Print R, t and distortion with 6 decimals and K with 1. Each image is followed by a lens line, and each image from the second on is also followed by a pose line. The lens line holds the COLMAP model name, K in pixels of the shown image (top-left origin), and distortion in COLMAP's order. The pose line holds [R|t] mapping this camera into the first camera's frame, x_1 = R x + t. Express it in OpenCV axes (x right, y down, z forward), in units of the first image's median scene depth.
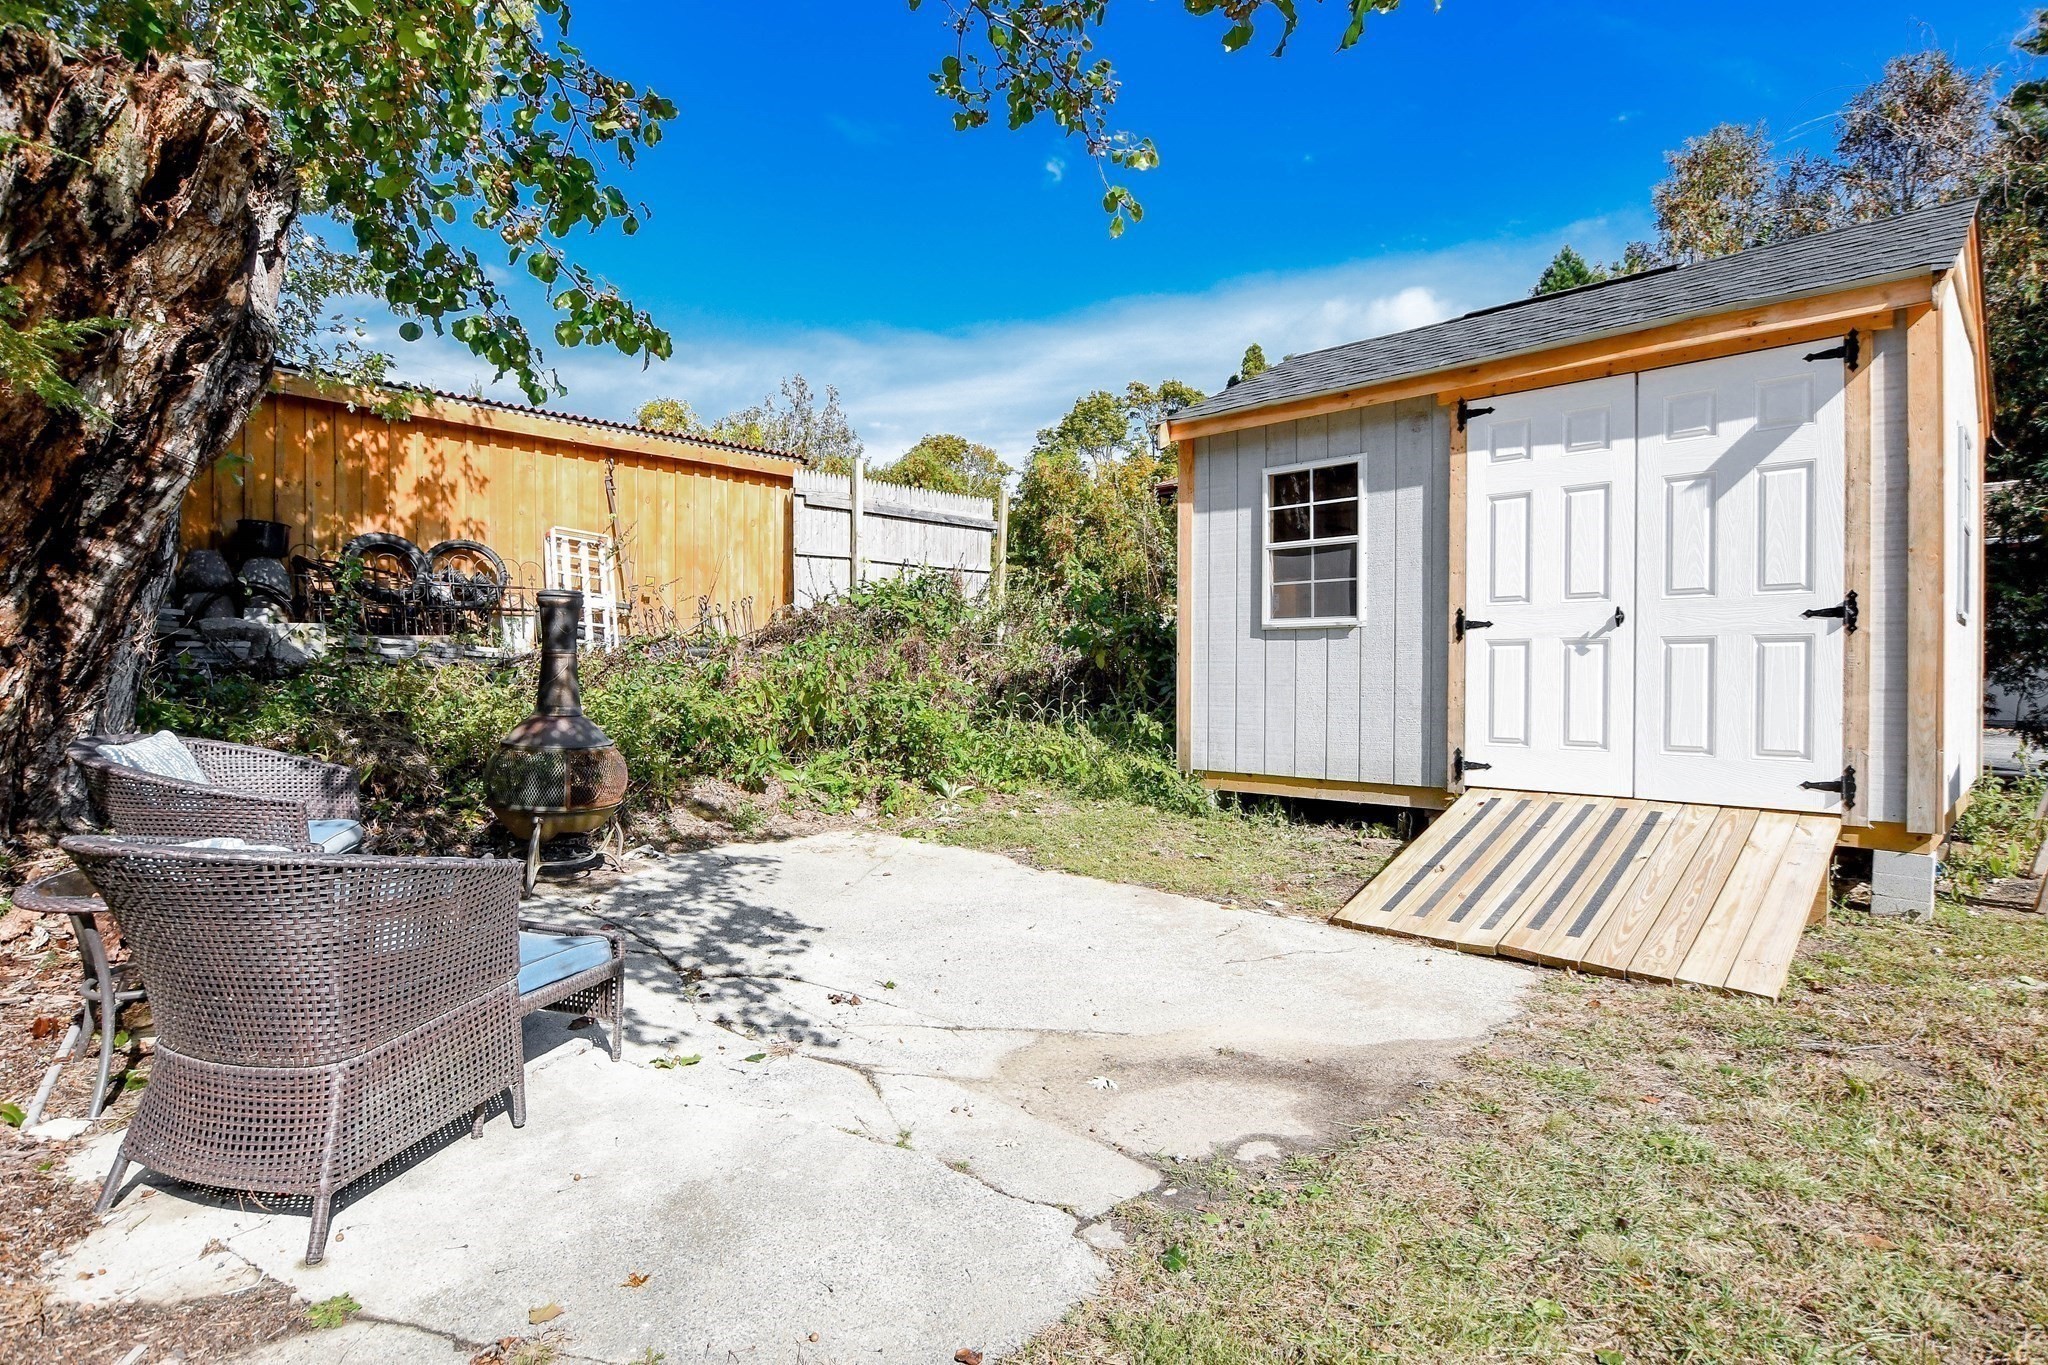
lens RADIAL K [[1031.7, 0, 1025.8], [0, 1031.7, 679.9], [0, 0, 1]] dist [-0.017654, -0.002925]
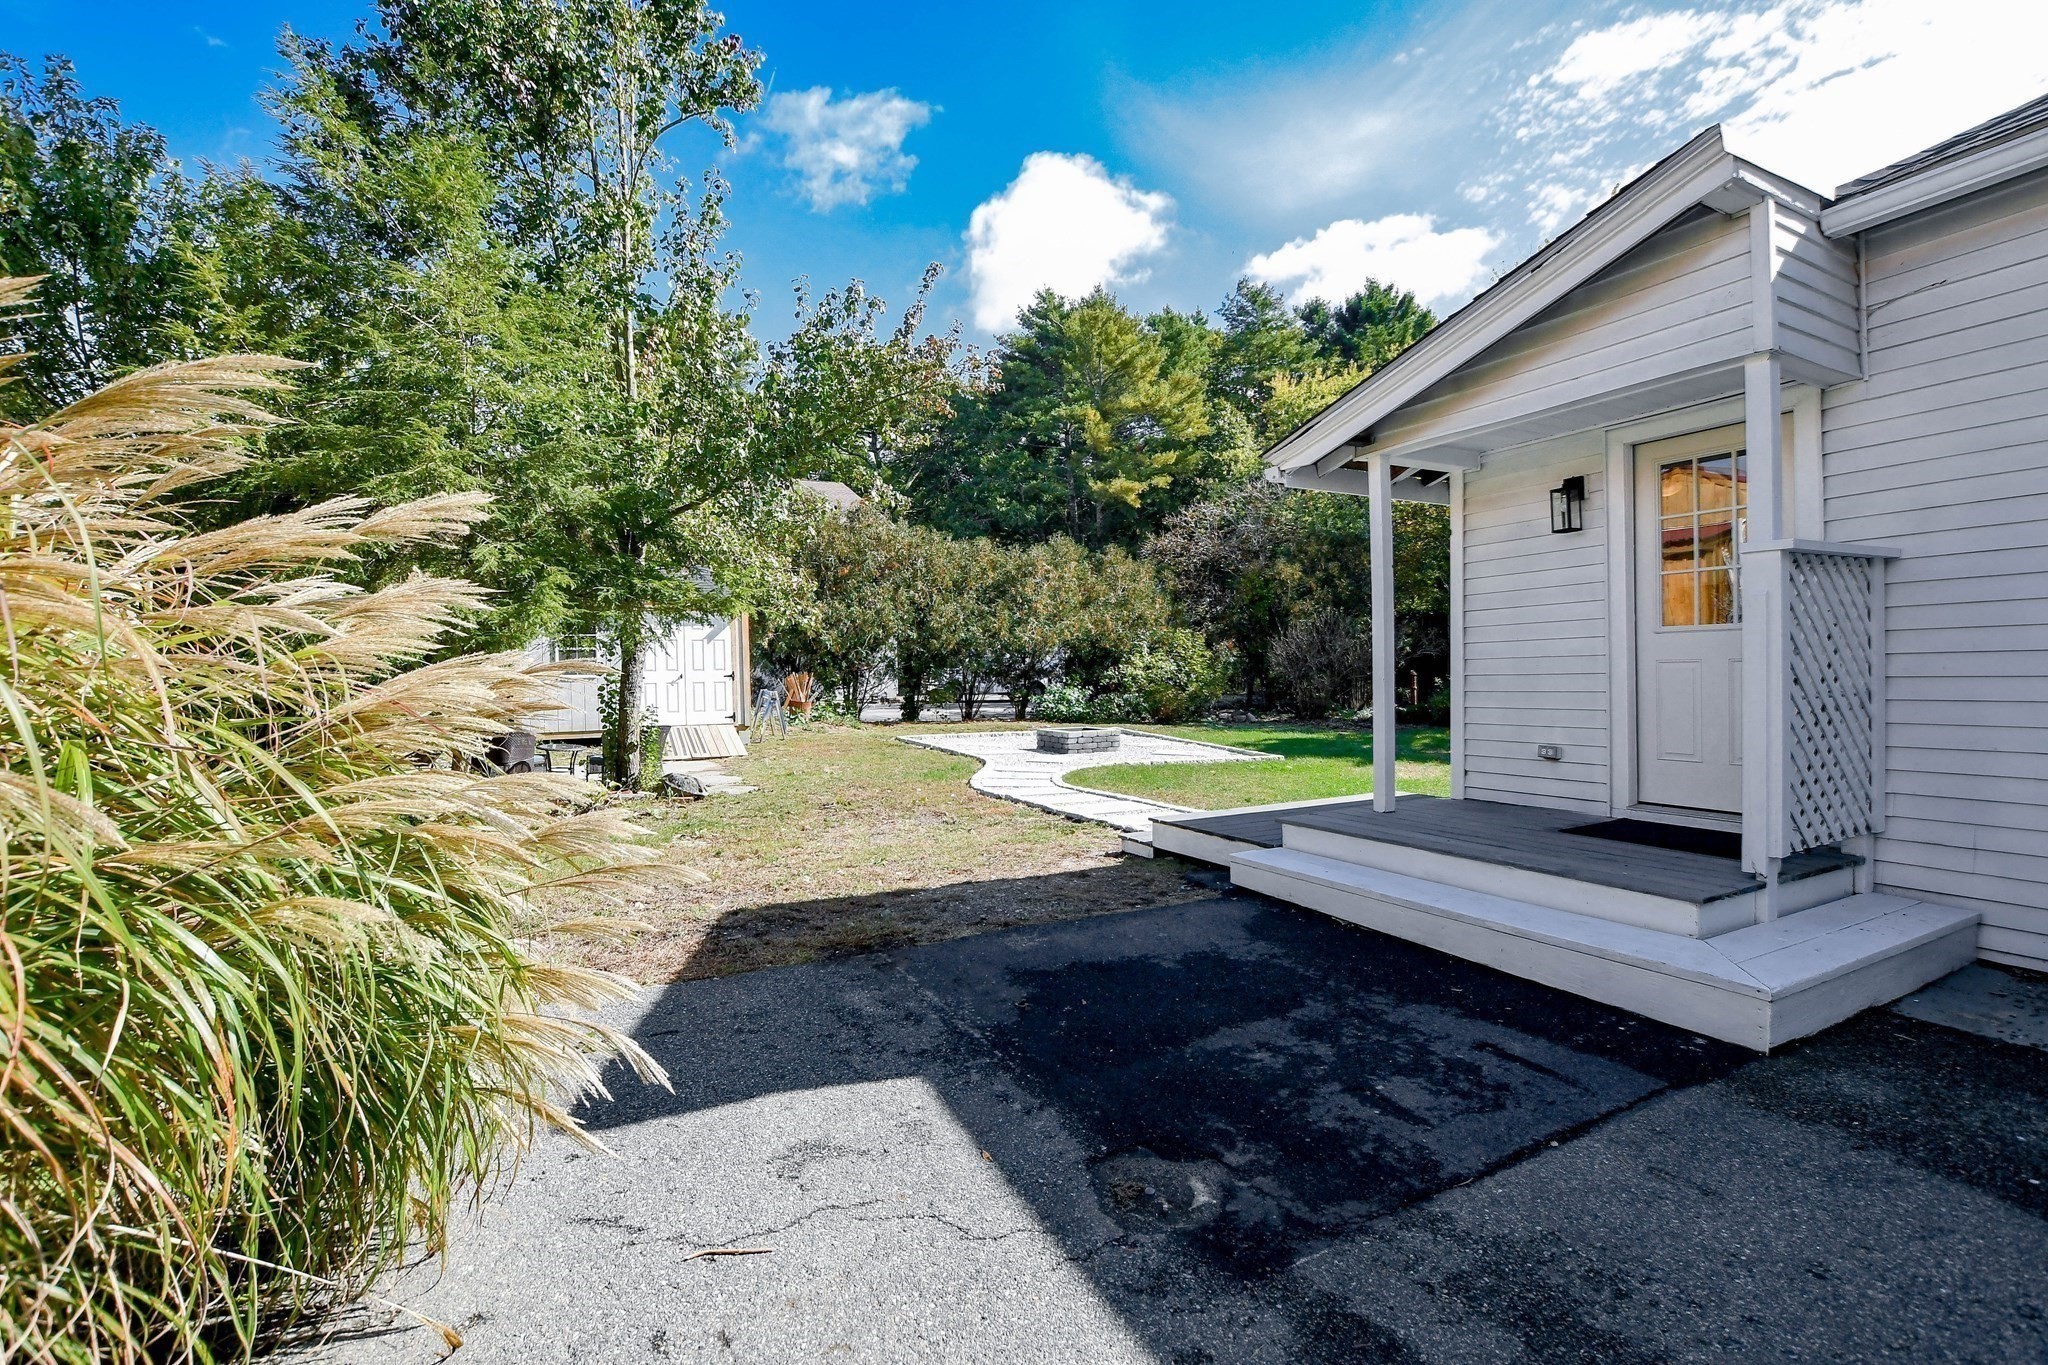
lens RADIAL K [[902.0, 0, 1017.1], [0, 902.0, 677.5], [0, 0, 1]] dist [-0.026491, 0.003450]
pose [[0.307692, -0.012336, 0.951406, -1.733916], [0.028708, 0.999581, 0.003676, -0.028350], [-0.951053, 0.026182, 0.307917, -0.928566]]
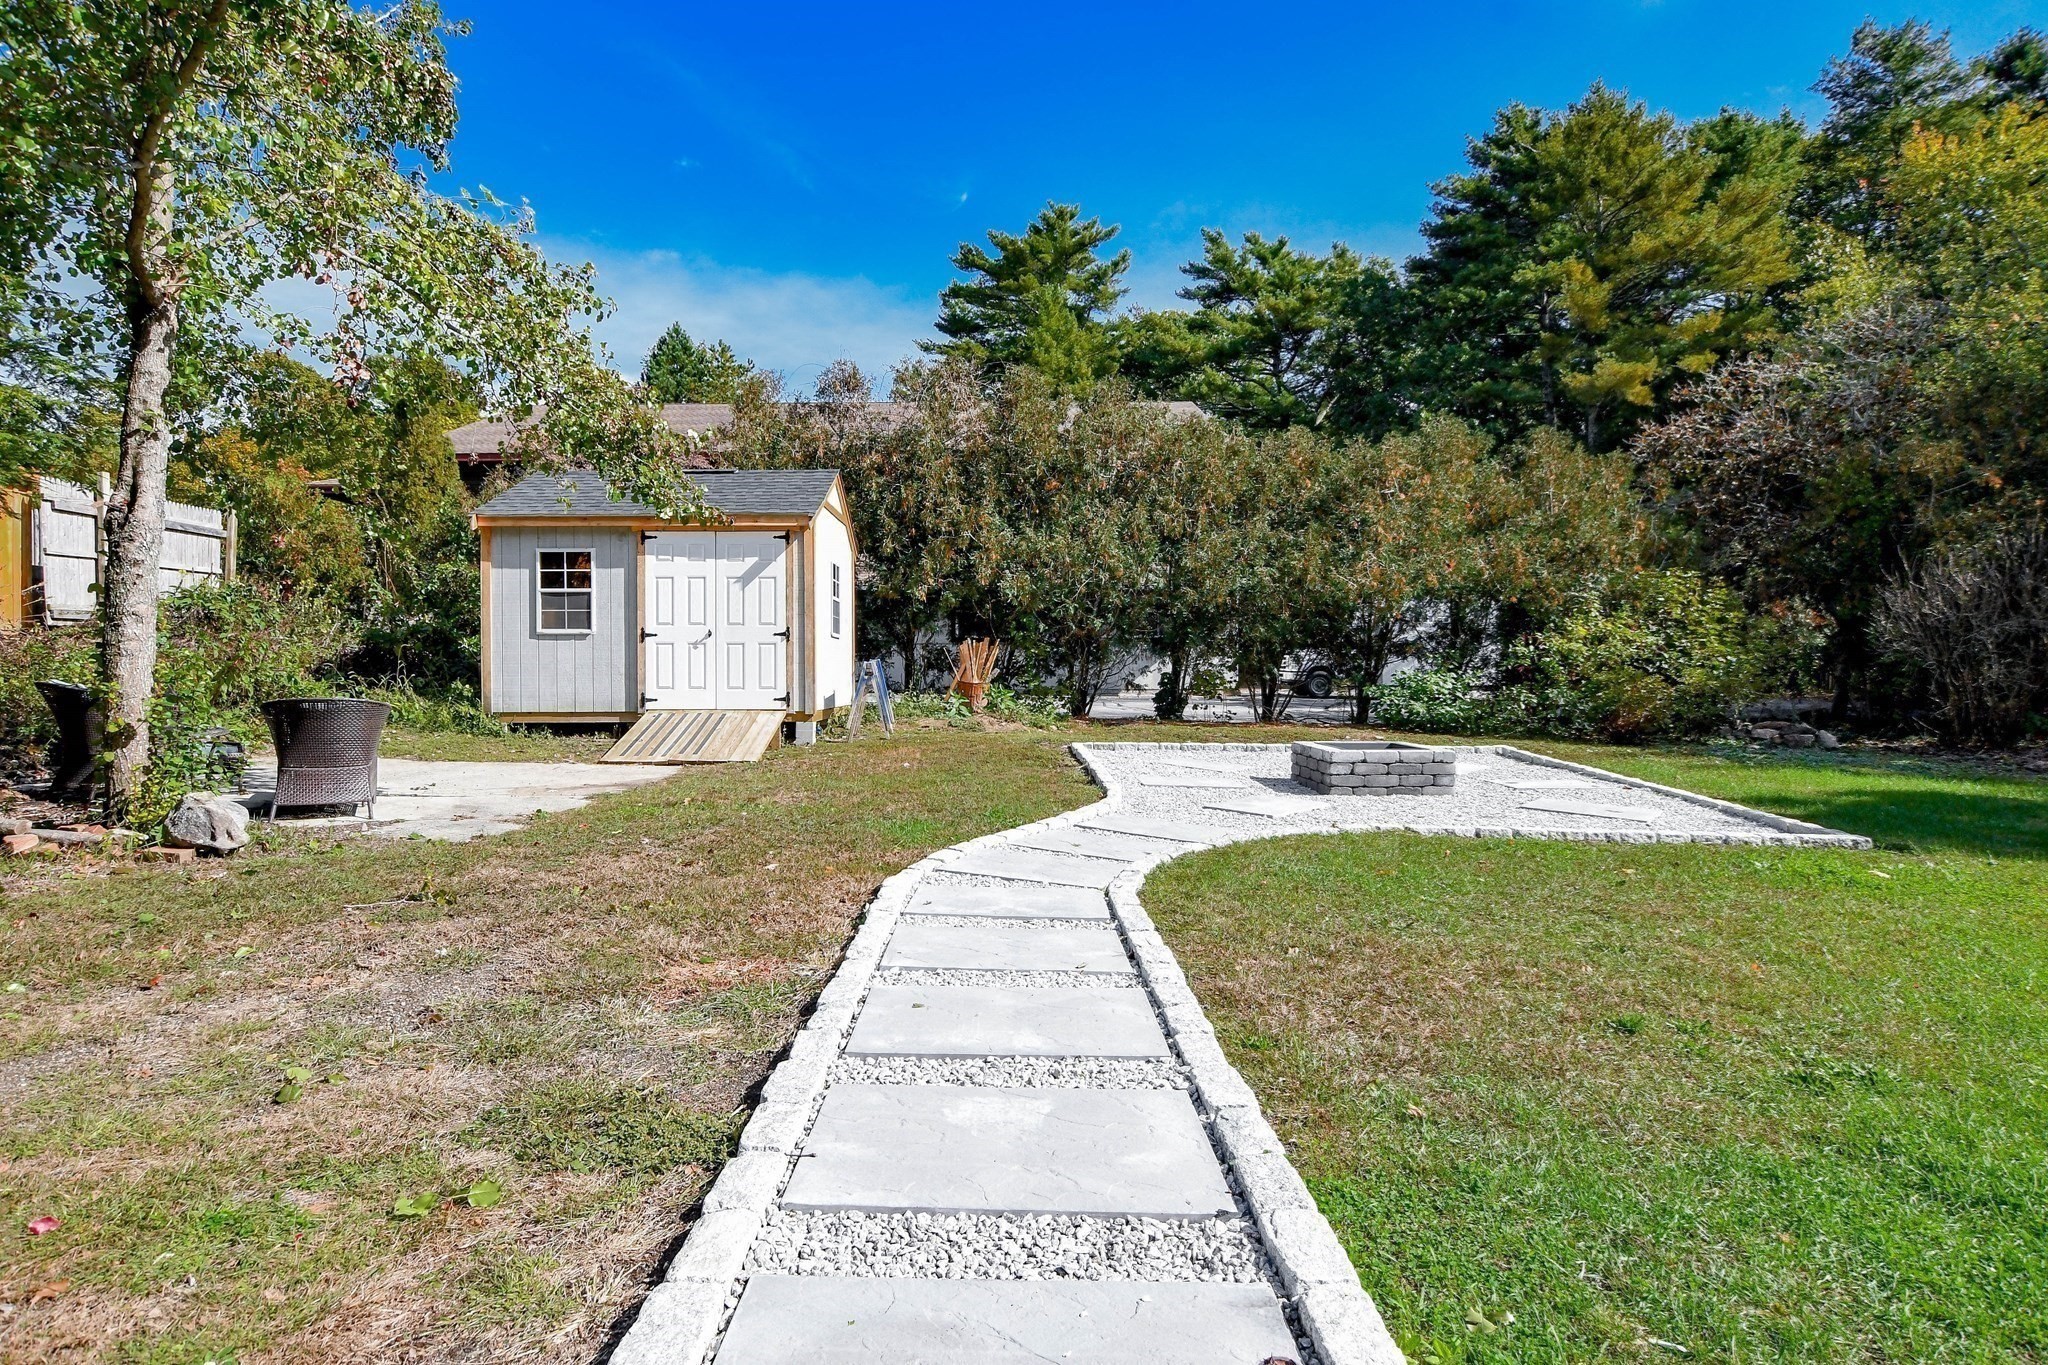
lens RADIAL K [[1031.7, 0, 1014.7], [0, 1031.7, 688.5], [0, 0, 1]] dist [-0.017654, -0.002925]
pose [[0.694157, -0.014501, 0.719678, -0.534405], [0.007970, 0.999891, 0.012460, 0.034457], [-0.719780, -0.002913, 0.694196, -0.959008]]
